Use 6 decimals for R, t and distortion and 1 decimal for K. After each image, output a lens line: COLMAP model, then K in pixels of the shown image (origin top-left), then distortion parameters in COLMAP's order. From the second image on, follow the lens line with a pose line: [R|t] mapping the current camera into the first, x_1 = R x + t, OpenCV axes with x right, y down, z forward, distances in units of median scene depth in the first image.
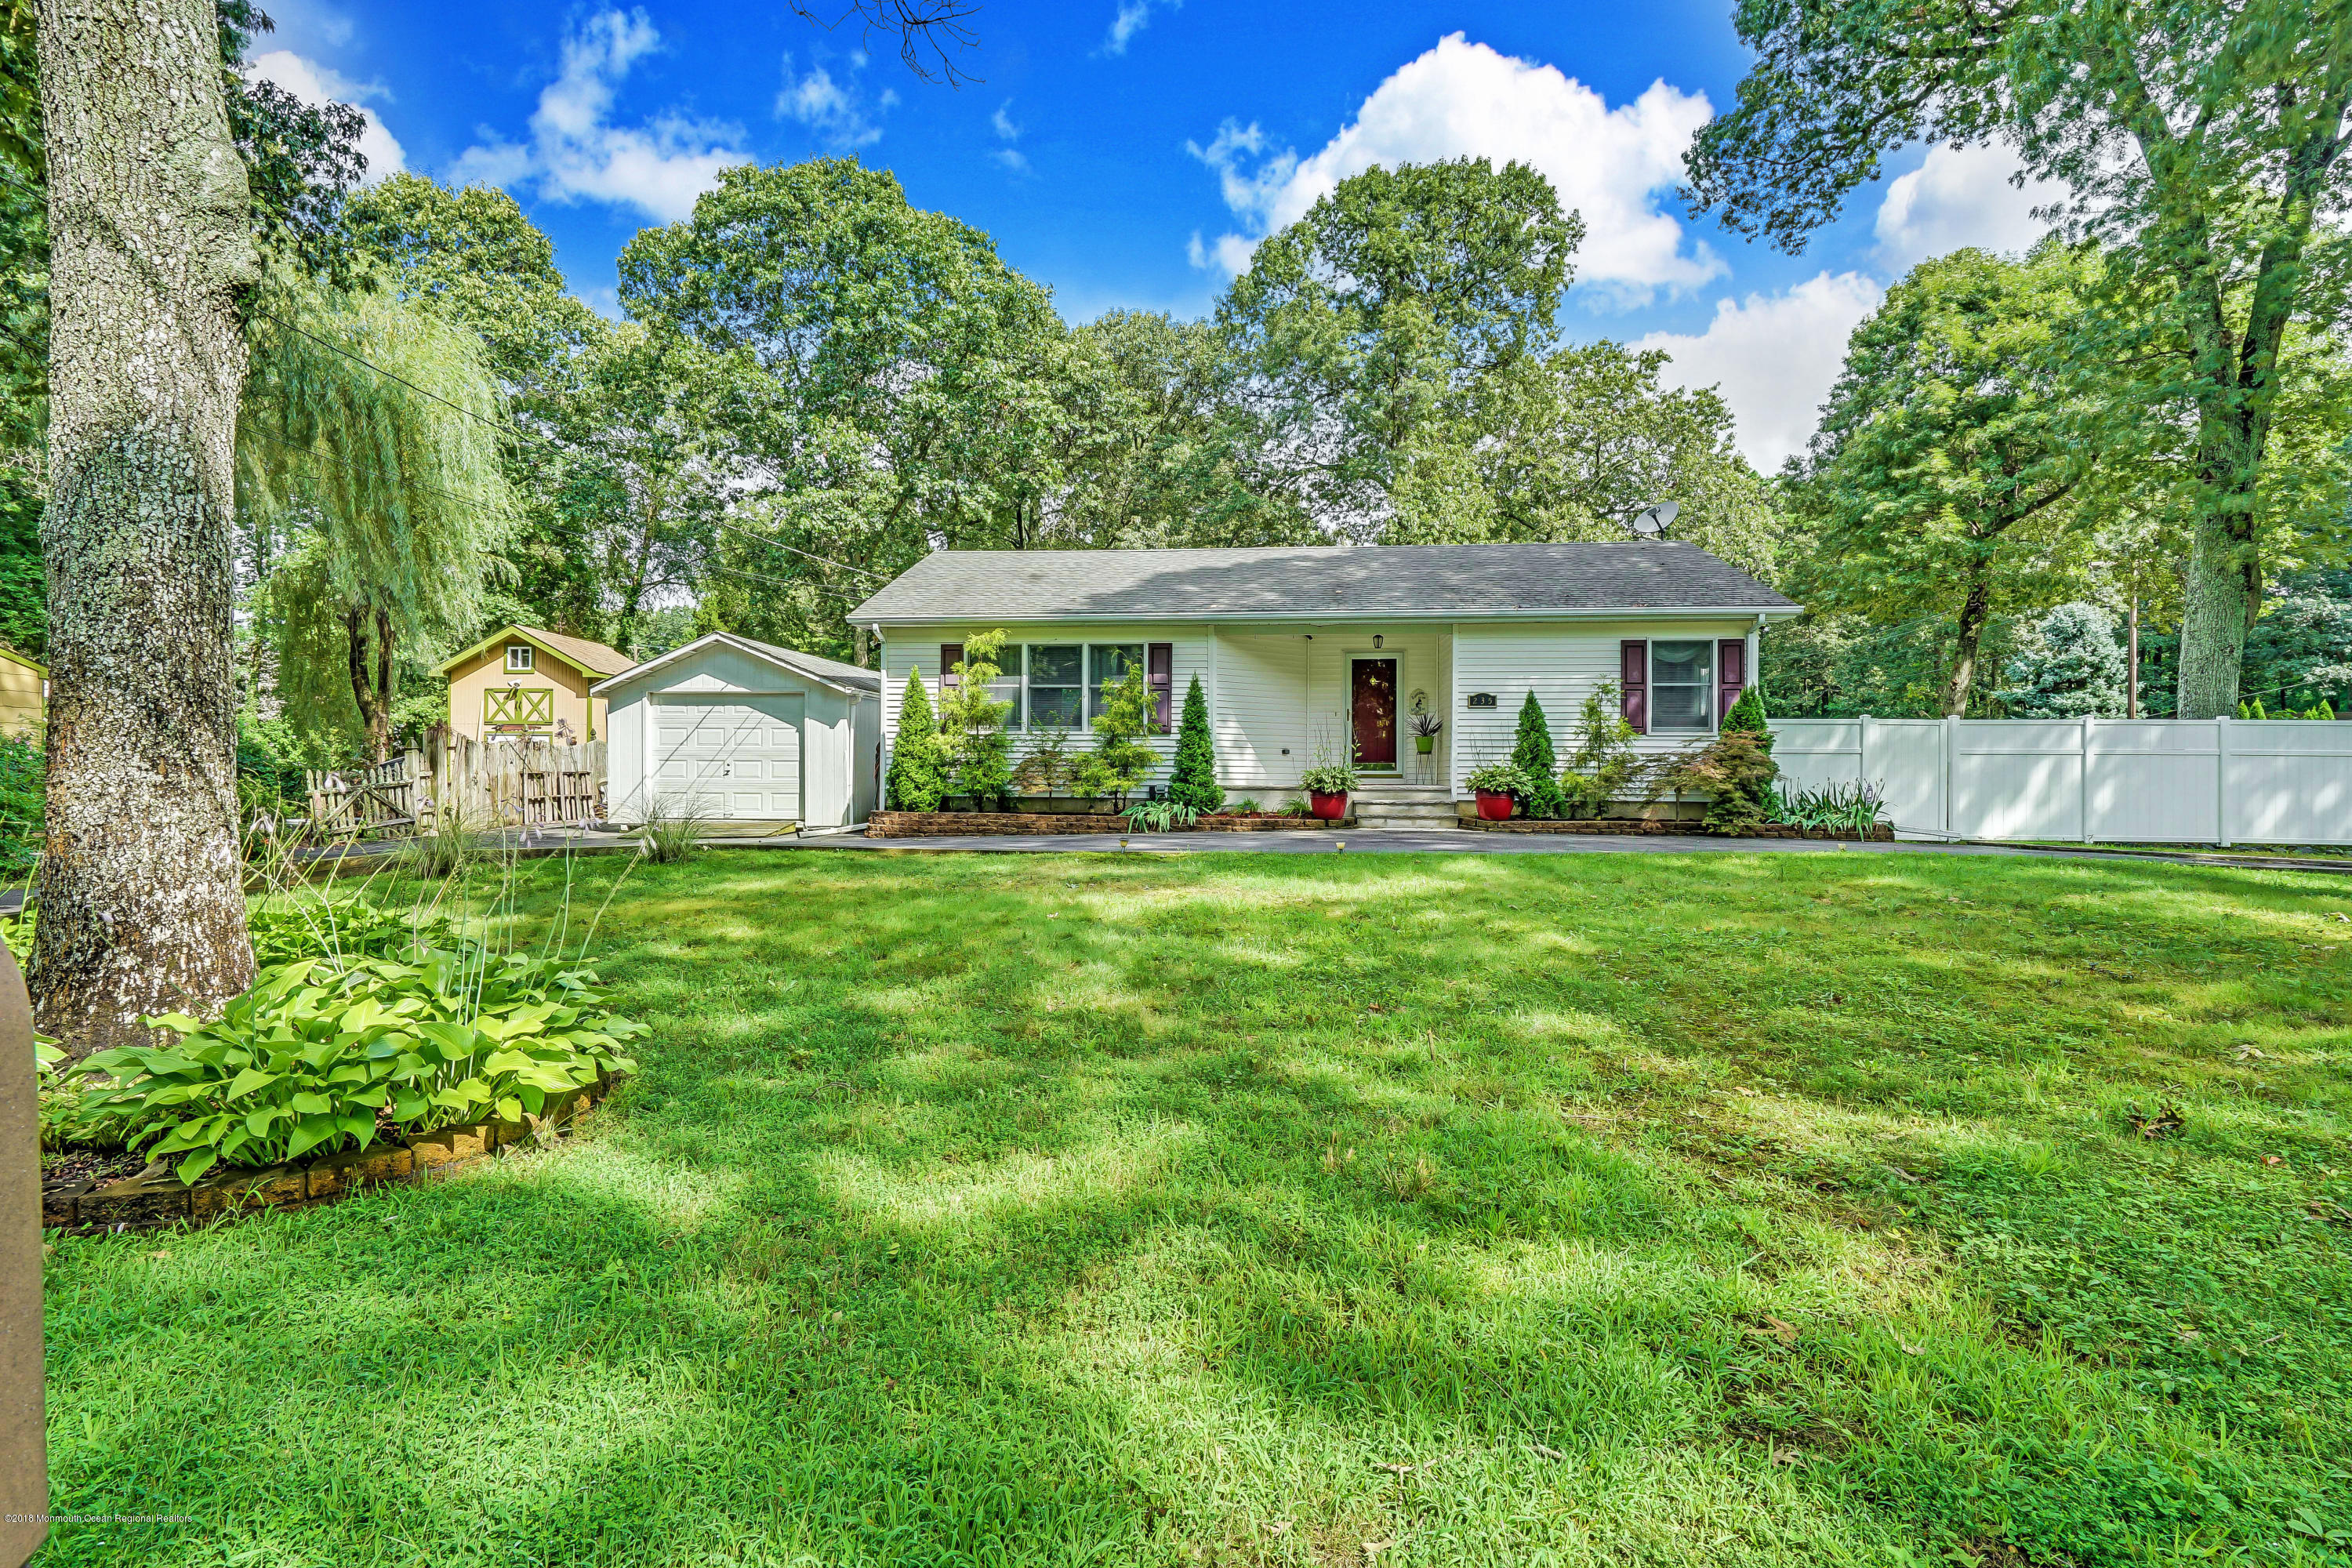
lens RADIAL K [[1126.9, 0, 1165.5], [0, 1126.9, 794.0], [0, 0, 1]] dist [0.003912, 0.000663]
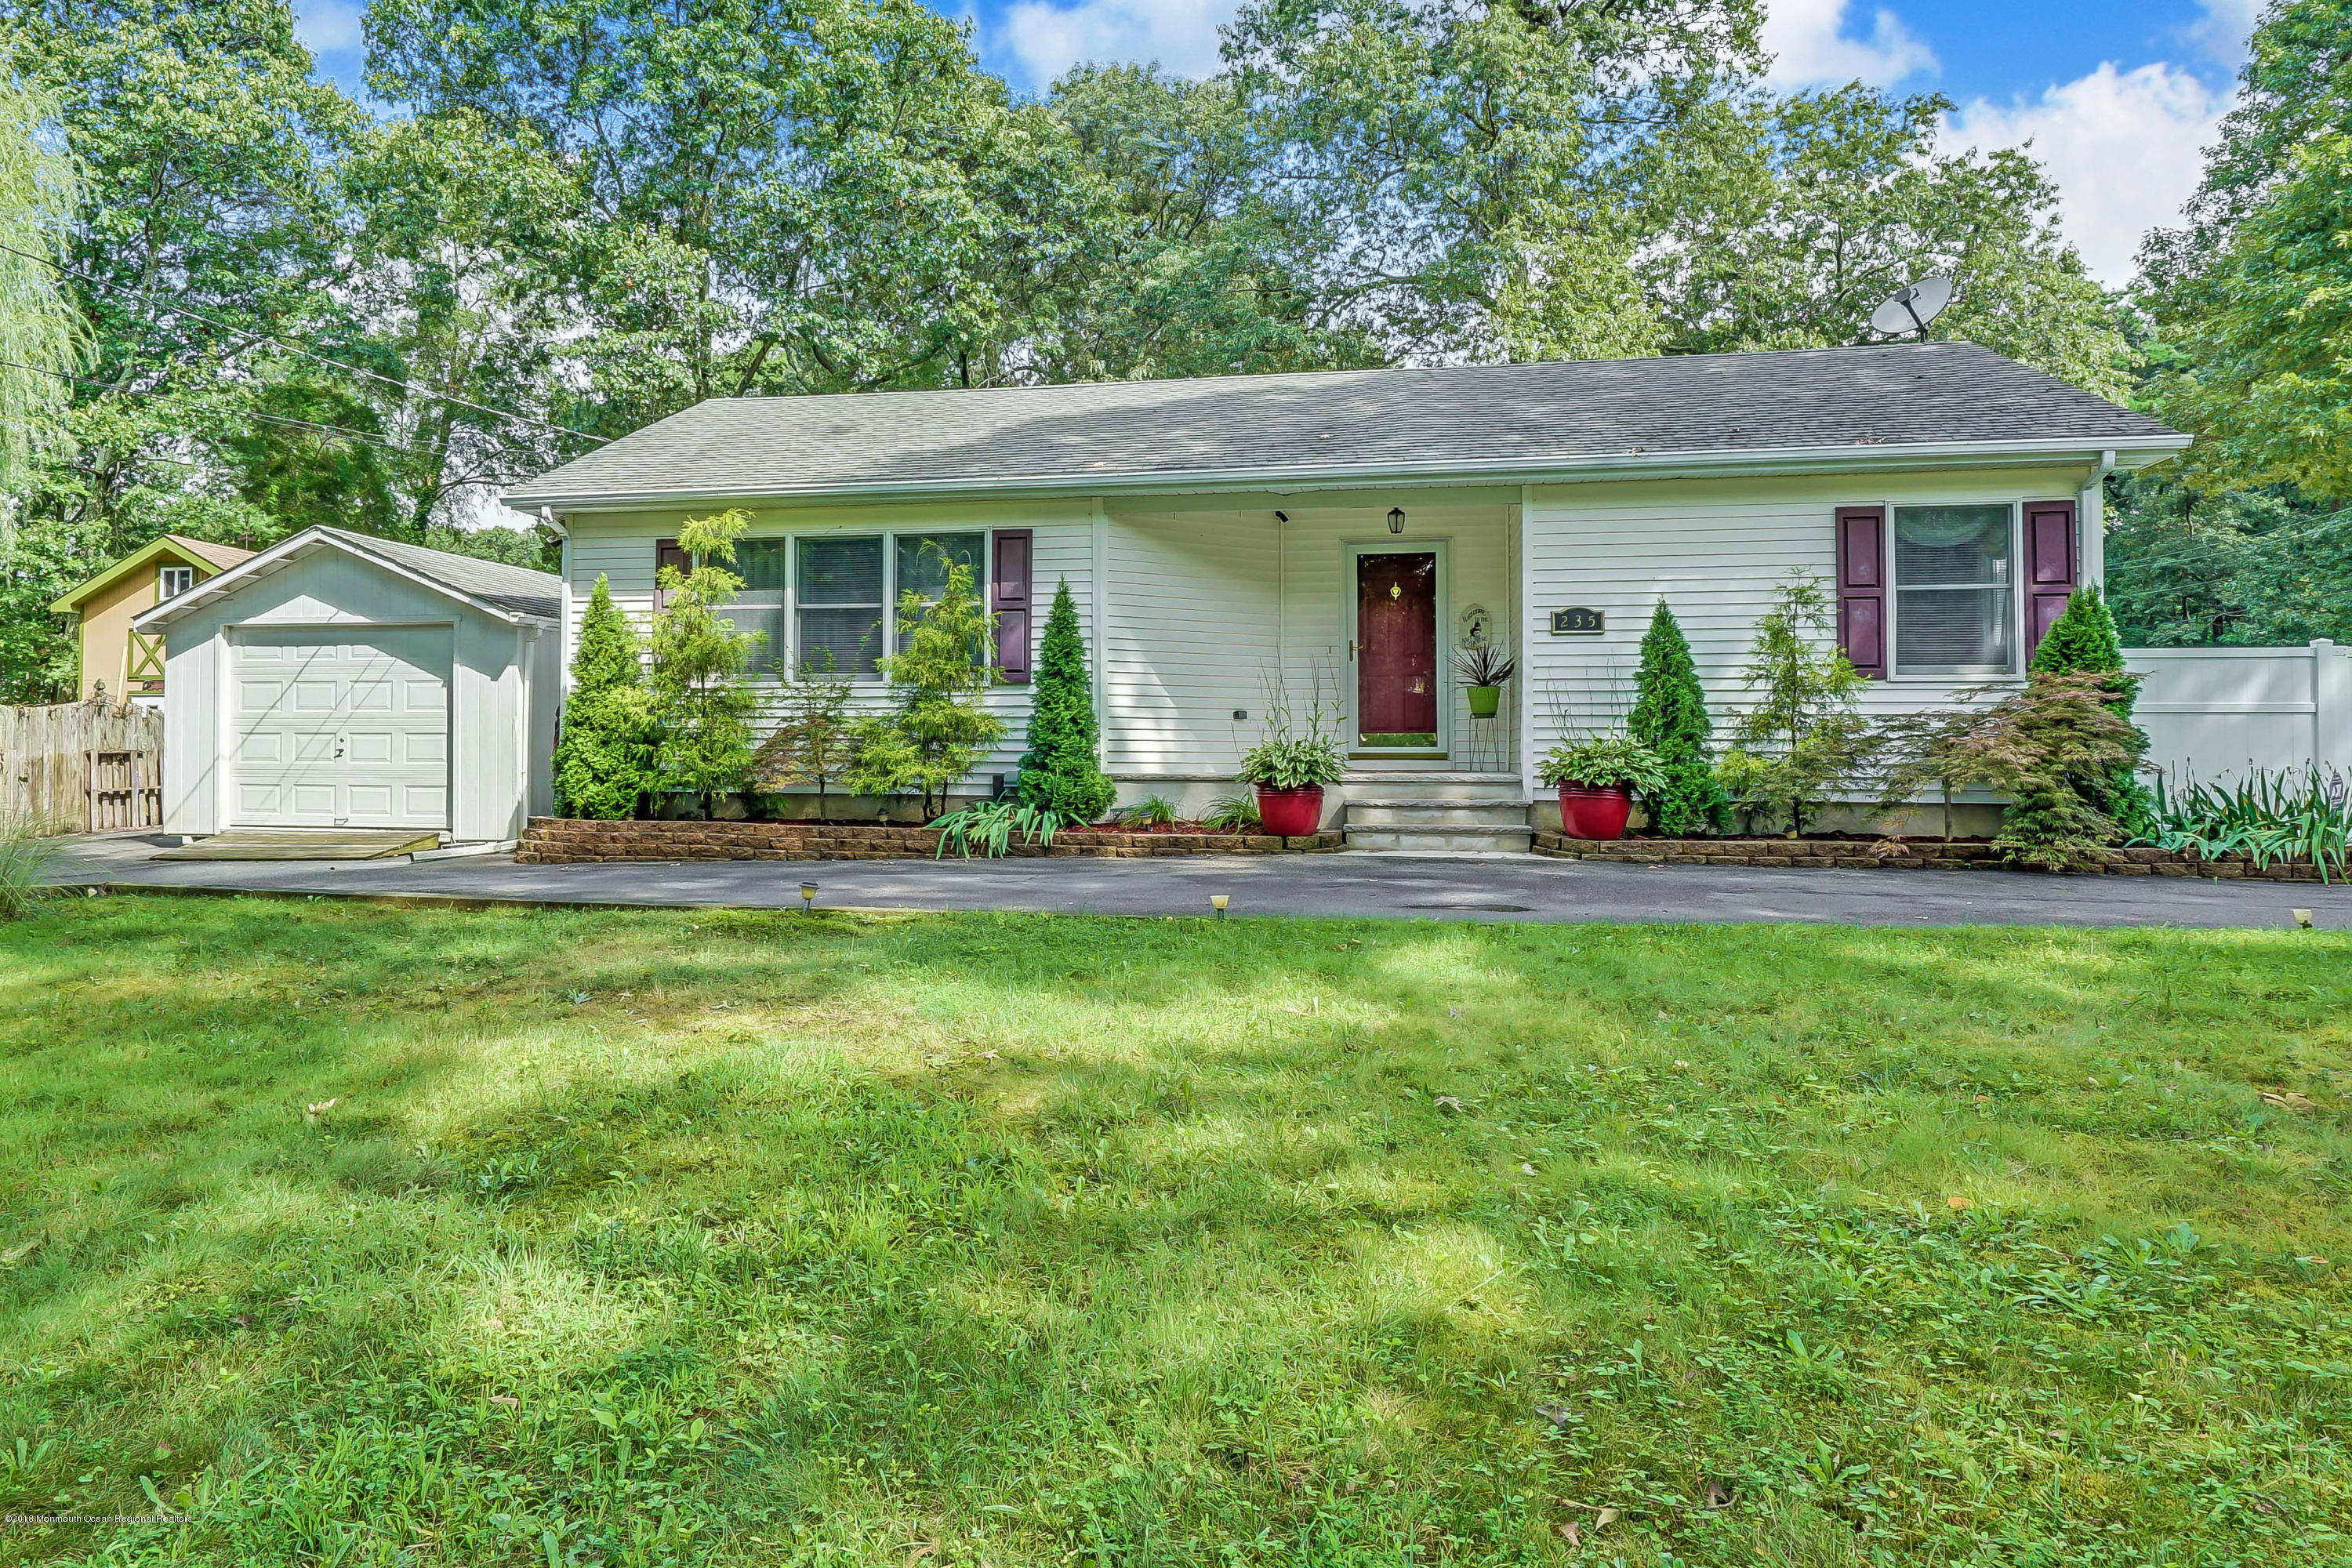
lens RADIAL K [[1559.6, 0, 1061.9], [0, 1559.6, 732.6], [0, 0, 1]] dist [-0.001796, 0.000842]
pose [[0.994032, -0.003805, -0.109018, 0.109893], [0.000871, 0.999637, -0.026945, -0.007252], [0.109081, 0.026690, 0.993675, 0.205169]]
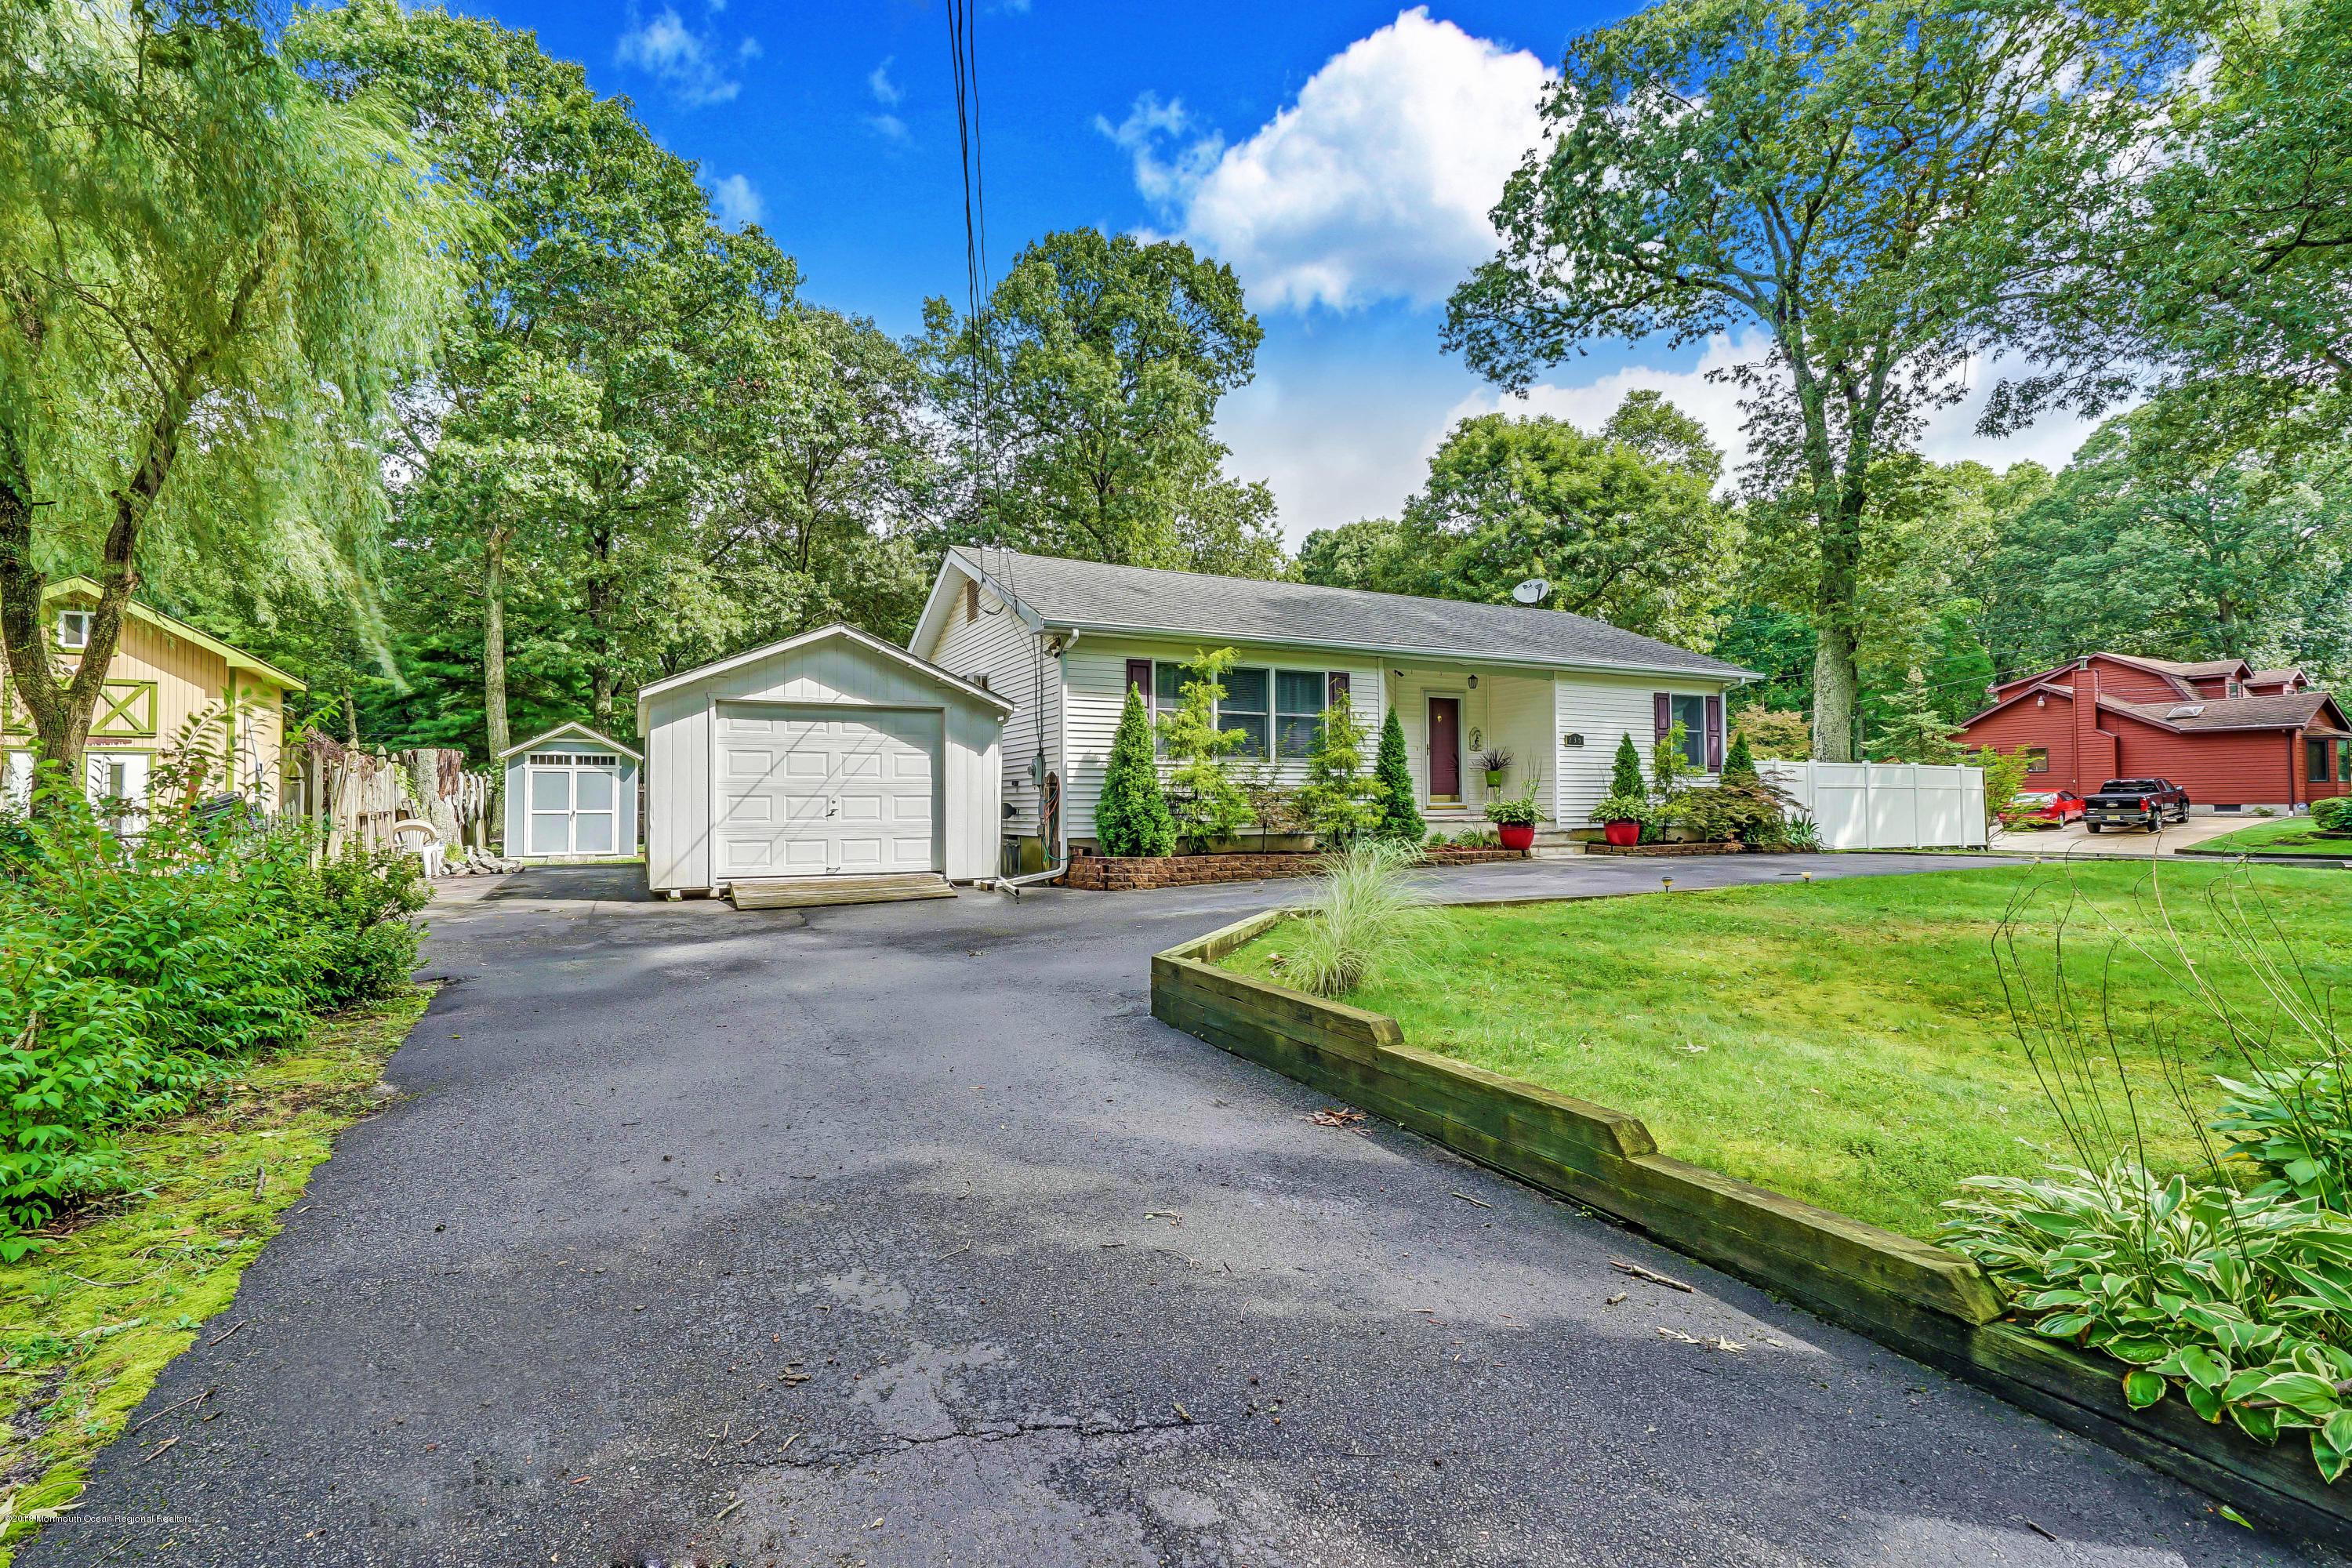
lens RADIAL K [[1054.8, 0, 1151.7], [0, 1054.8, 776.9], [0, 0, 1]] dist [-0.002677, 0.000425]
pose [[0.852831, 0.005213, 0.522160, -0.622601], [0.015113, 0.999285, -0.034661, -0.015476], [-0.521968, 0.037451, 0.852143, 0.316099]]
